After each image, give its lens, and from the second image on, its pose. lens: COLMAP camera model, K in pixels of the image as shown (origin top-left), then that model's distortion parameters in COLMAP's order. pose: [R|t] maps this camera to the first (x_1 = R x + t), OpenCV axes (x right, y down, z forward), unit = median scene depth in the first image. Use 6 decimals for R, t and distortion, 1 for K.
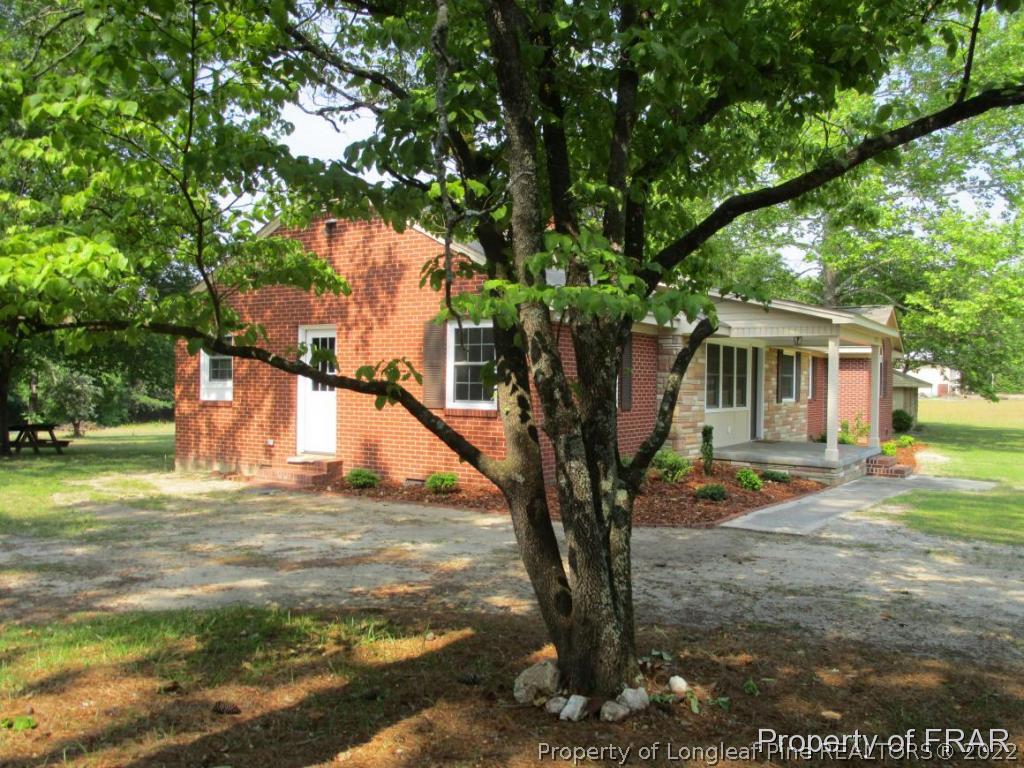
lens RADIAL K [[897.5, 0, 512.0], [0, 897.5, 384.0], [0, 0, 1]] dist [-0.045262, 0.009499]
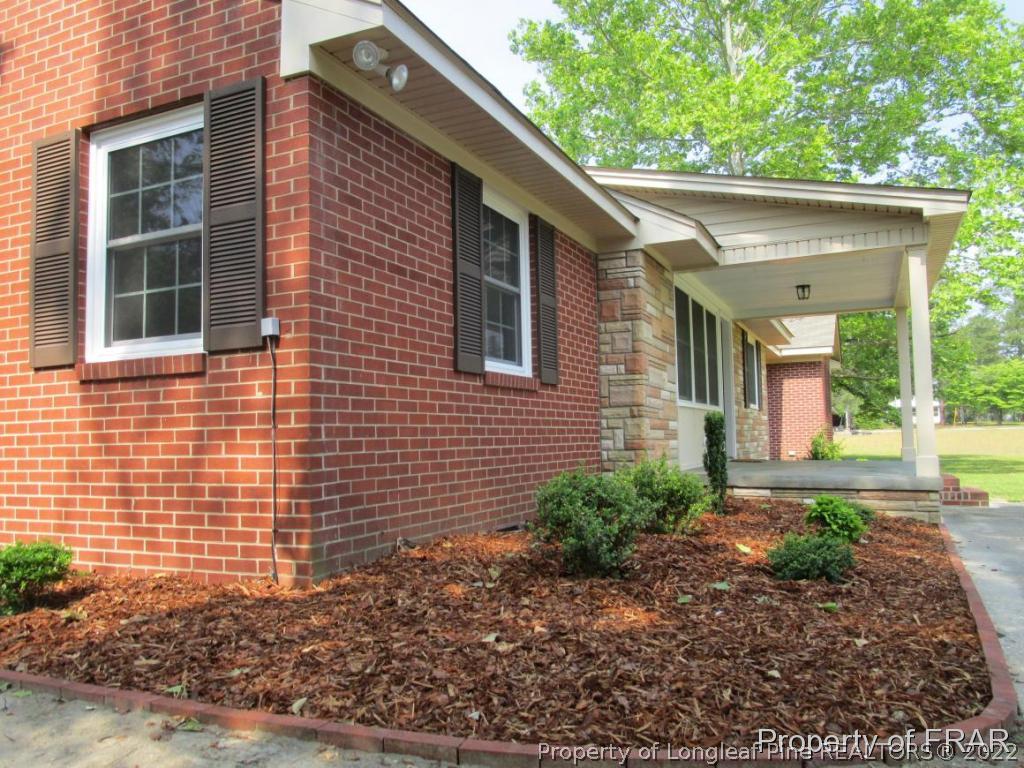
lens RADIAL K [[805.7, 0, 511.2], [0, 805.7, 400.6], [0, 0, 1]] dist [-0.012840, -0.000517]
pose [[0.990727, -0.028541, 0.132838, 0.050864], [0.035545, 0.998084, -0.050652, 0.058796], [-0.131138, 0.054904, 0.989843, 0.586126]]
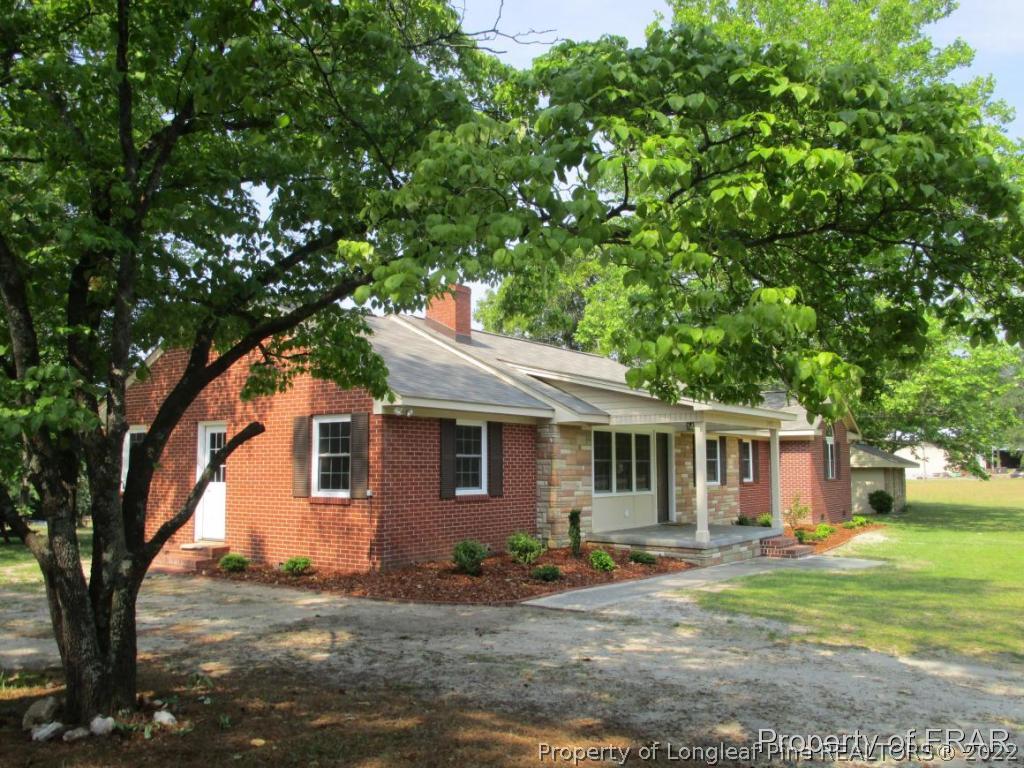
lens RADIAL K [[897.5, 0, 512.0], [0, 897.5, 384.0], [0, 0, 1]] dist [-0.045262, 0.009499]
pose [[0.998390, -0.021462, -0.052514, 0.206135], [0.016302, 0.995171, -0.096795, 0.000086], [0.054338, 0.095783, 0.993918, -0.067938]]
